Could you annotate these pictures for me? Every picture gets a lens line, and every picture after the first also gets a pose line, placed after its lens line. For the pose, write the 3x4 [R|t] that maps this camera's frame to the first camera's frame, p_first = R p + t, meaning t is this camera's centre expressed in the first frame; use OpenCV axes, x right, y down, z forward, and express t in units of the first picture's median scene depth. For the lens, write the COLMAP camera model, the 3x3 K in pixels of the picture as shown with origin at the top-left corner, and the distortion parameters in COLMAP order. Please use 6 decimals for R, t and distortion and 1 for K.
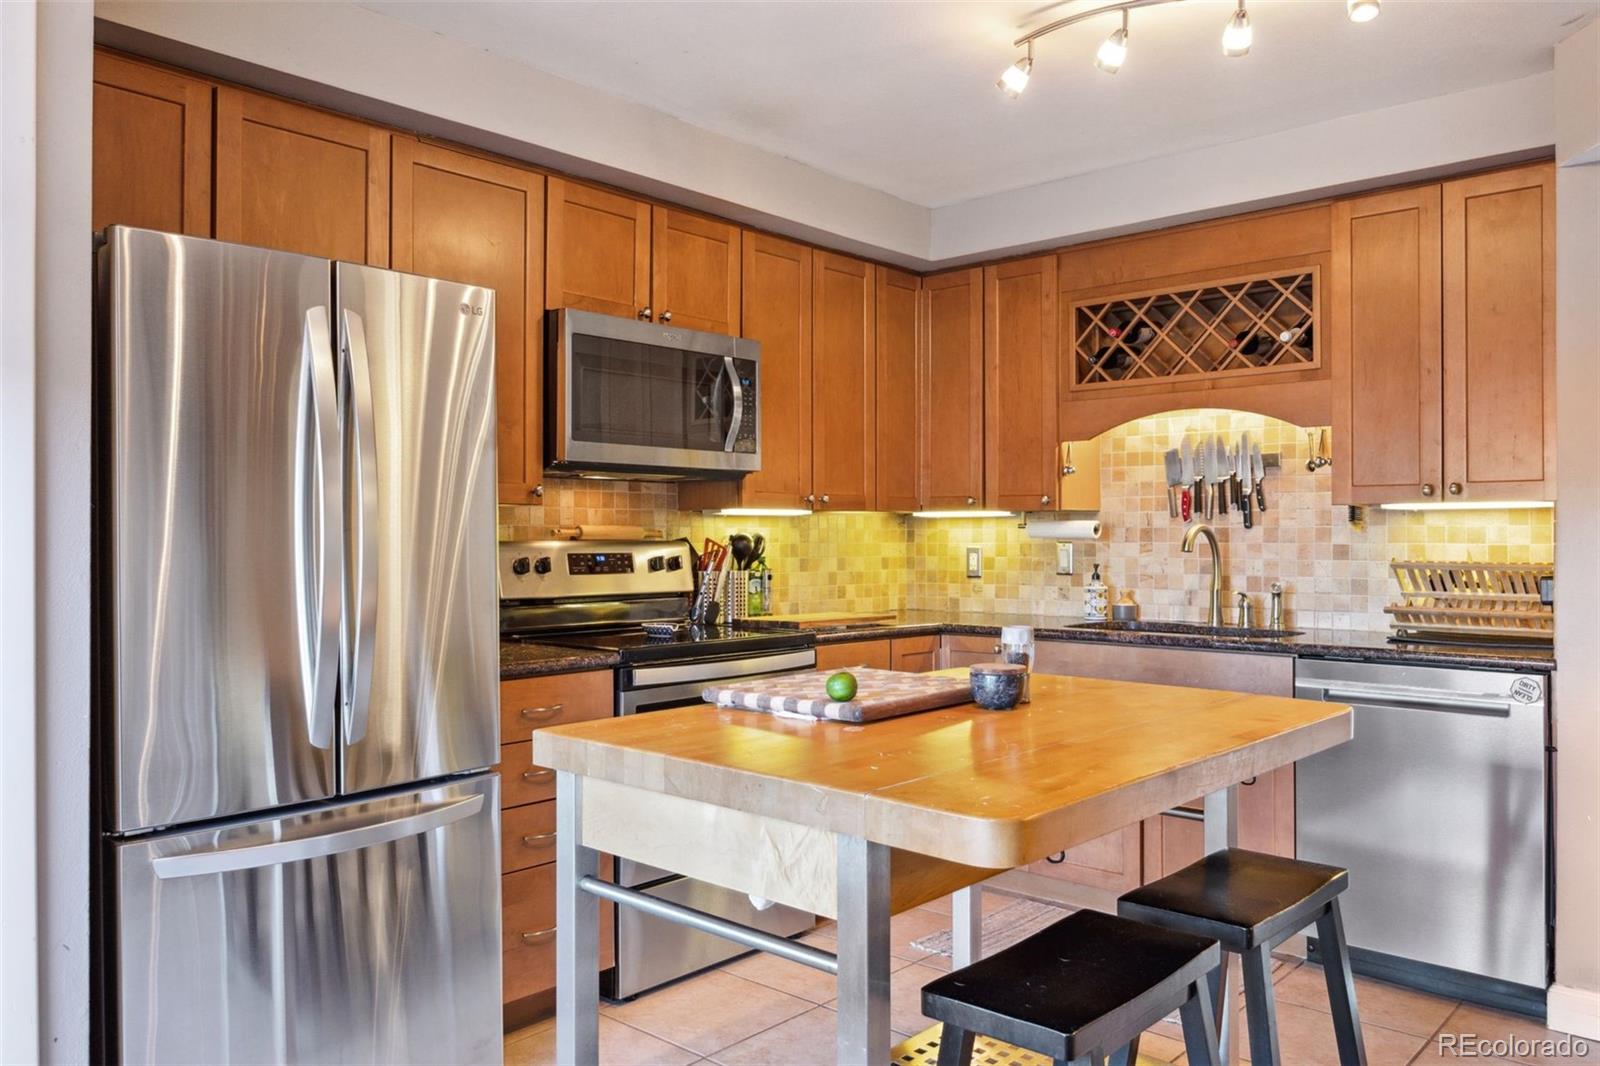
lens RADIAL K [[1167.8, 0, 794.0], [0, 1167.8, 532.4], [0, 0, 1]] dist [0.003107, 0.001702]
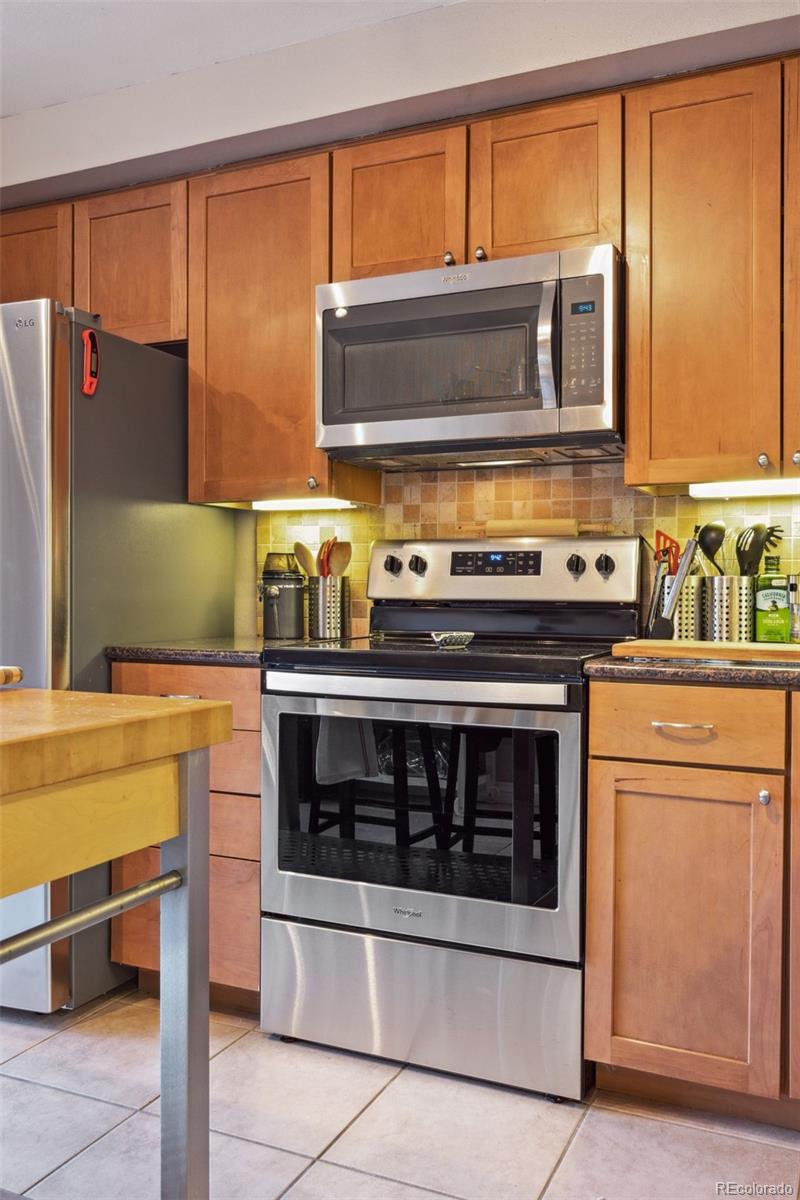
lens RADIAL K [[1019.1, 0, 405.5], [0, 1019.1, 582.4], [0, 0, 1]] dist [0.011120, 0.005827]
pose [[0.303091, 0.000678, -0.952961, 0.534663], [-0.001477, 0.999999, 0.000241, 0.040953], [0.952960, 0.001334, 0.303092, 0.715528]]
